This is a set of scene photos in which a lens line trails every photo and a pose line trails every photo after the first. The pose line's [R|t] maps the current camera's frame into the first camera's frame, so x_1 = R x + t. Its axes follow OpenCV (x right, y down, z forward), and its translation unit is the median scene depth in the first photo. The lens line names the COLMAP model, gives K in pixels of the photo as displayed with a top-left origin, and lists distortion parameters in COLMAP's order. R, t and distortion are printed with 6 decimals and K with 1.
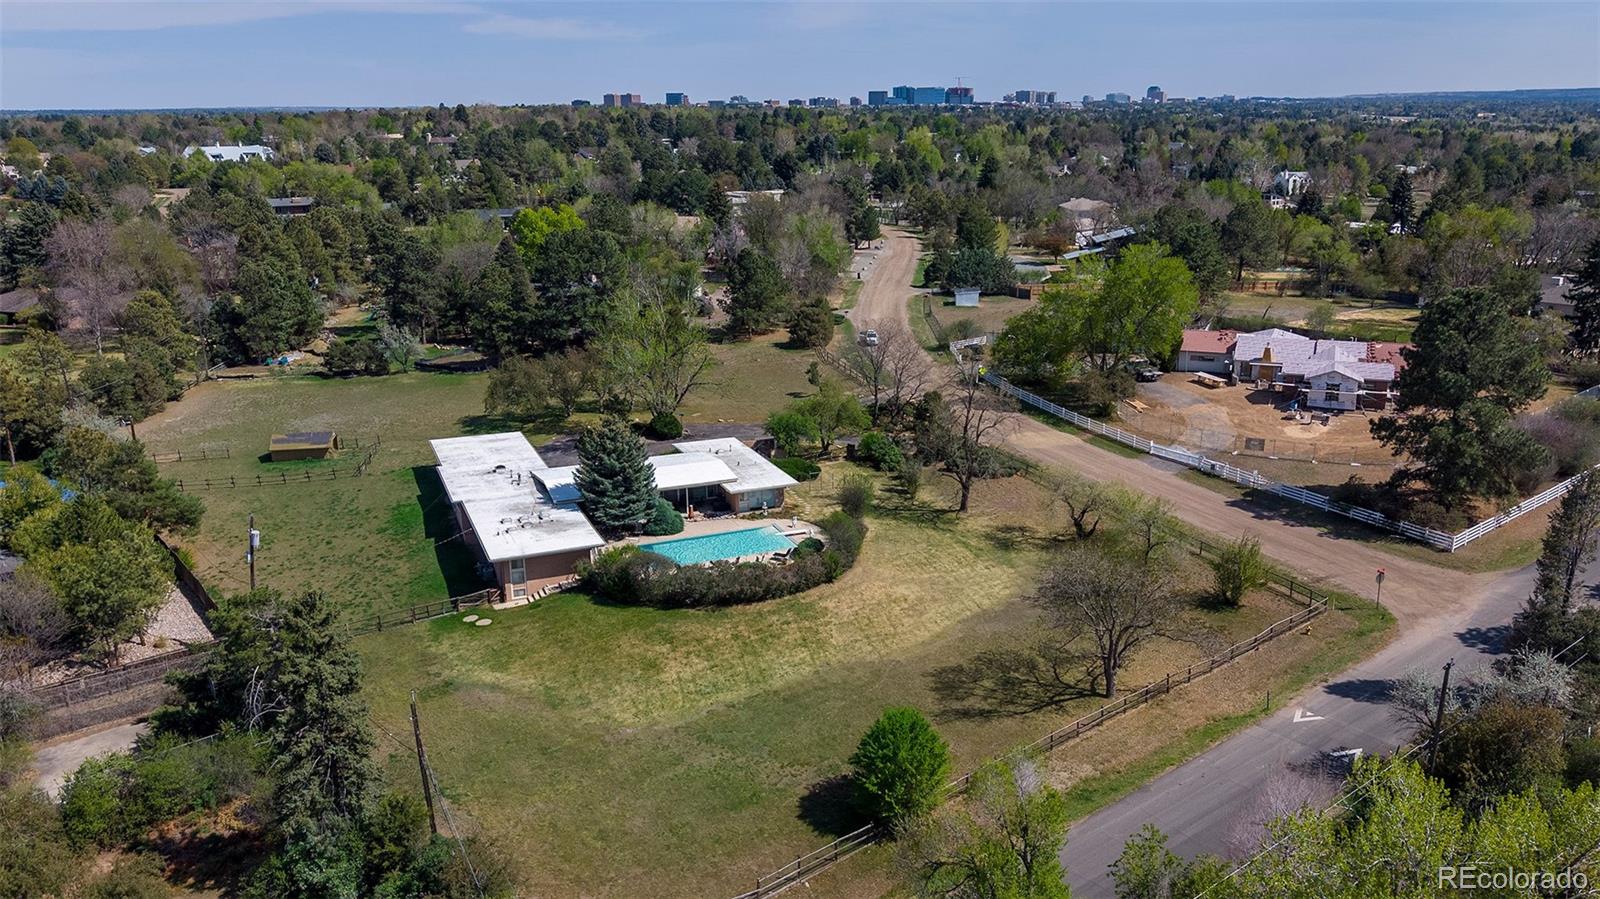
lens RADIAL K [[1102.2, 0, 768.7], [0, 1102.2, 453.4], [0, 0, 1]] dist [0.026950, -0.002493]
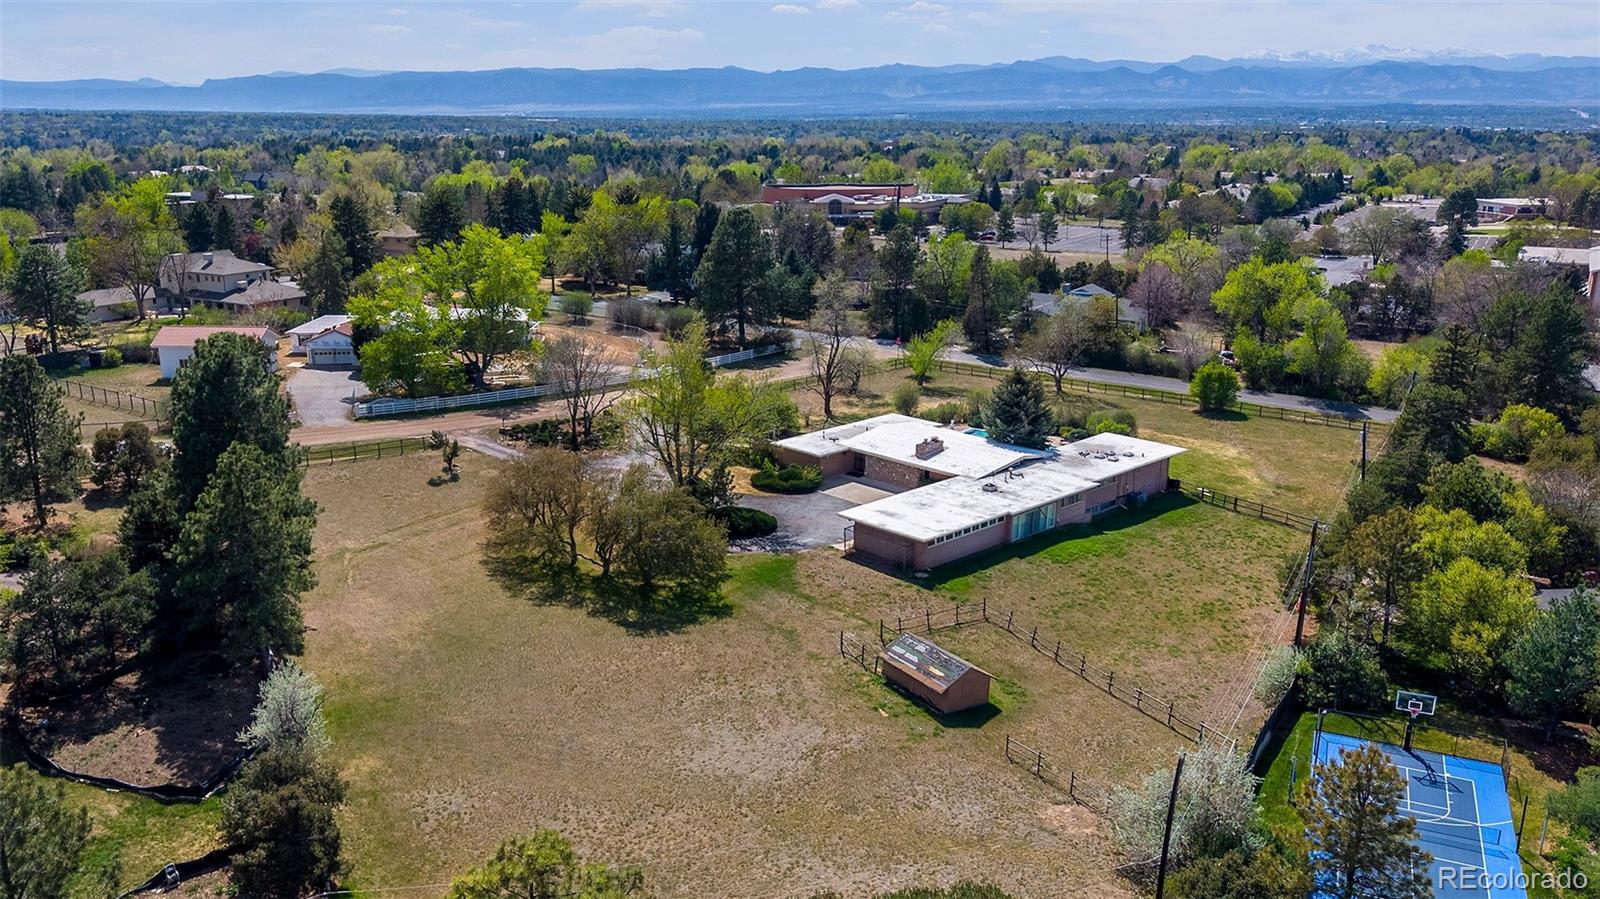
lens RADIAL K [[1102.2, 0, 768.7], [0, 1102.2, 453.4], [0, 0, 1]] dist [0.026950, -0.002493]
pose [[-0.289066, -0.237471, 0.927388, -1.189270], [0.283187, 0.904177, 0.319796, -0.406781], [-0.914465, 0.355066, -0.194118, 1.553150]]
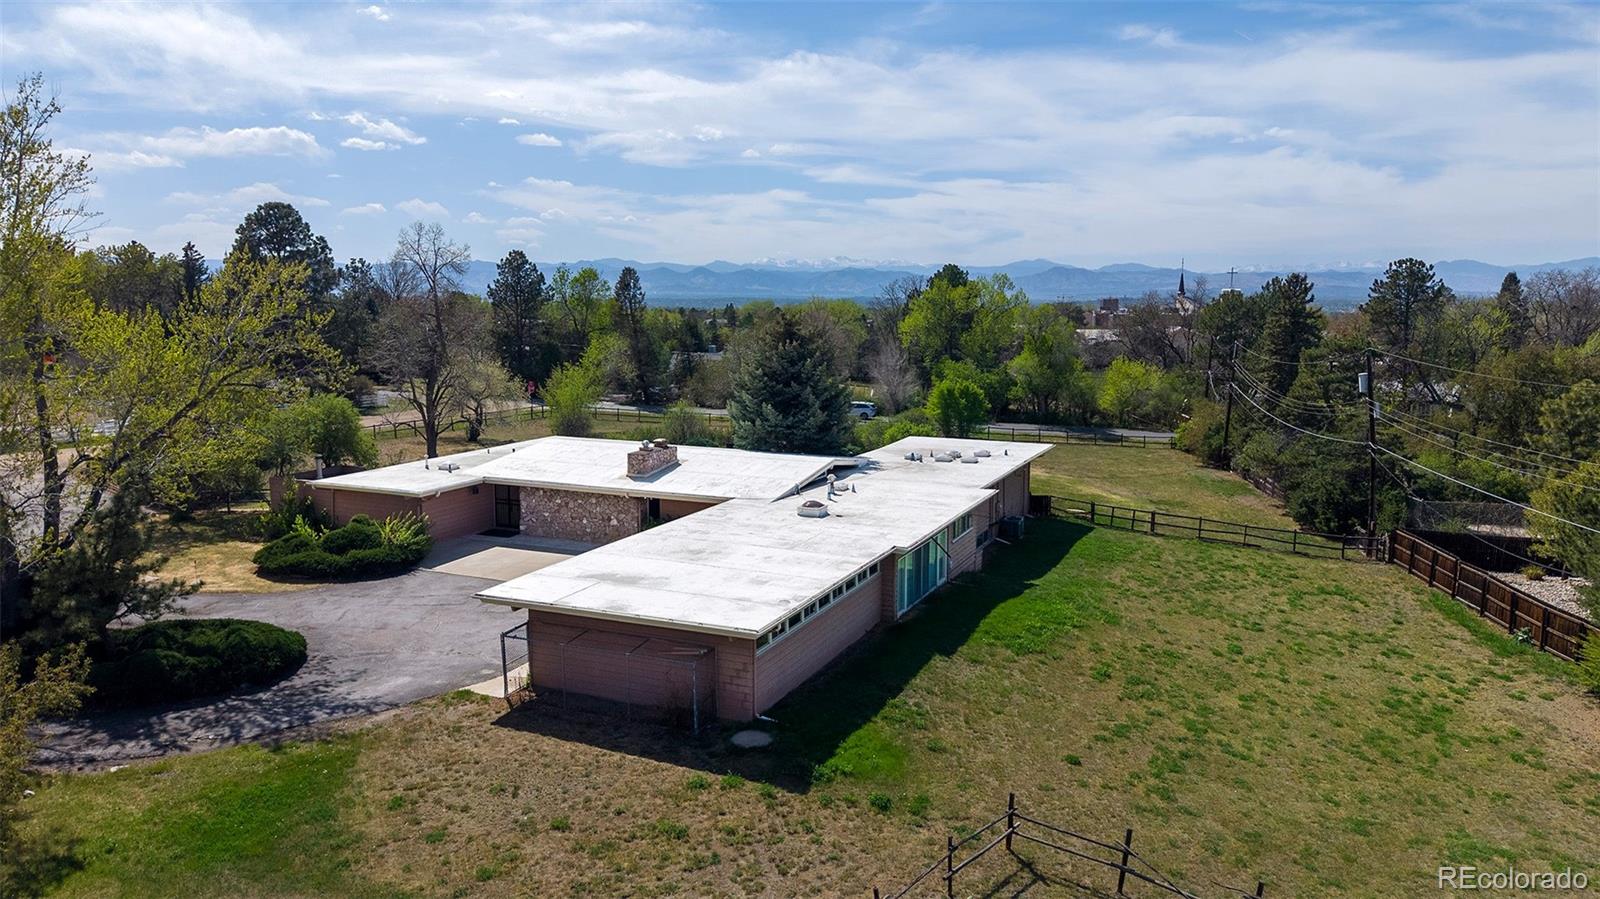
lens RADIAL K [[1102.2, 0, 768.7], [0, 1102.2, 453.4], [0, 0, 1]] dist [0.026950, -0.002493]
pose [[-0.603889, -0.102470, 0.790455, -0.669812], [0.254726, 0.914887, 0.313205, -0.169208], [-0.755270, 0.390490, -0.526388, 1.429770]]
